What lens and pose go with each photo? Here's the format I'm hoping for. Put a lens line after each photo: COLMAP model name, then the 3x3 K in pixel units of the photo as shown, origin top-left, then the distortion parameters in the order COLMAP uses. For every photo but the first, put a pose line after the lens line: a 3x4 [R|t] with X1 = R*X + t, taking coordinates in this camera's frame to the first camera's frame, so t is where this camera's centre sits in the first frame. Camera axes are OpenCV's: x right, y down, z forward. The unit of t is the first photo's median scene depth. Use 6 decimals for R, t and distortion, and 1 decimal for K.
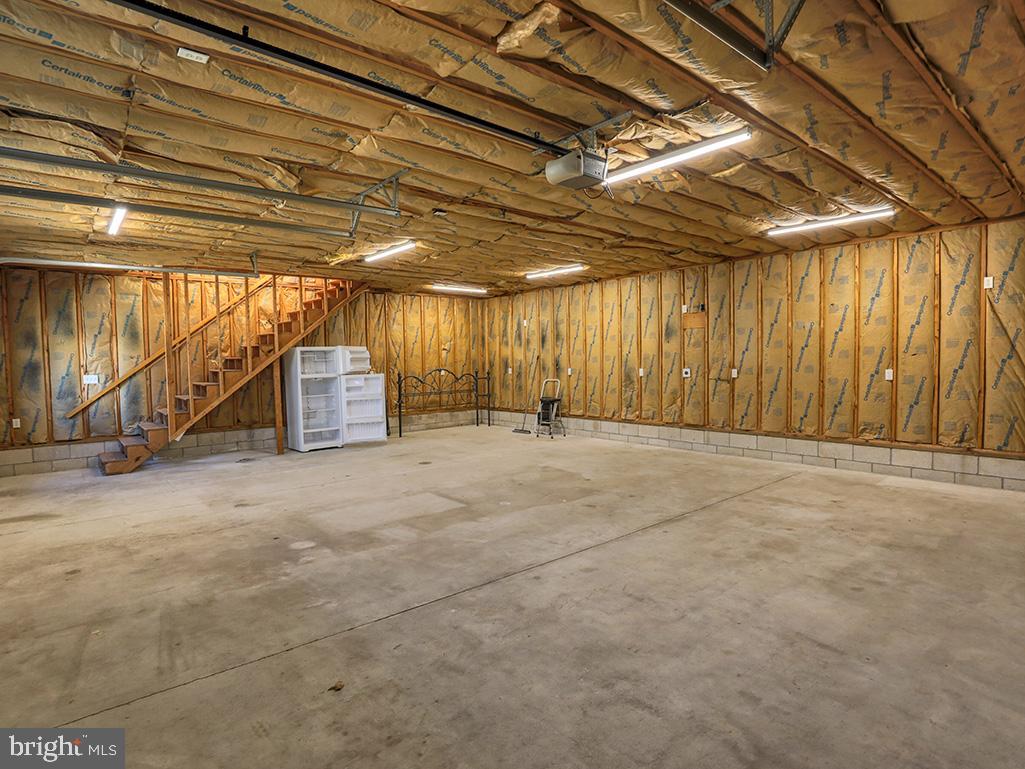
lens RADIAL K [[556.3, 0, 512.5], [0, 556.3, 384.5], [0, 0, 1]] dist [-0.034702, 0.001231]
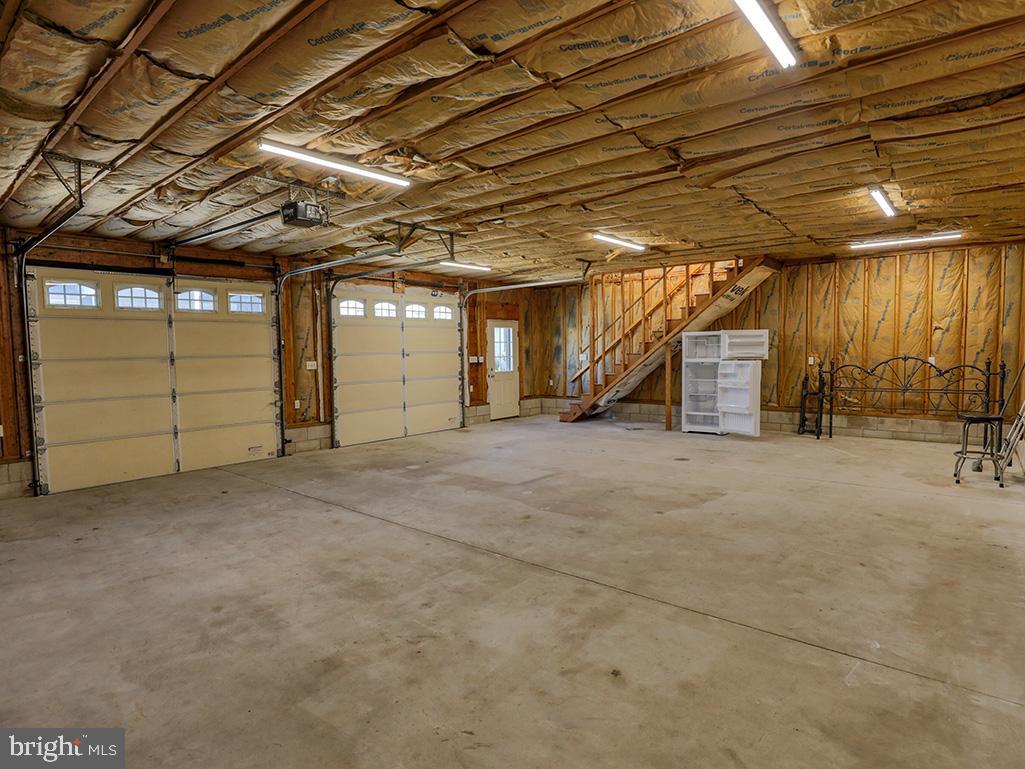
lens RADIAL K [[556.3, 0, 512.5], [0, 556.3, 384.5], [0, 0, 1]] dist [-0.034702, 0.001231]
pose [[0.167974, 0.077543, -0.982737, 1.214262], [-0.032542, 0.996794, 0.073090, -0.070495], [0.985254, 0.019703, 0.169959, 1.004775]]
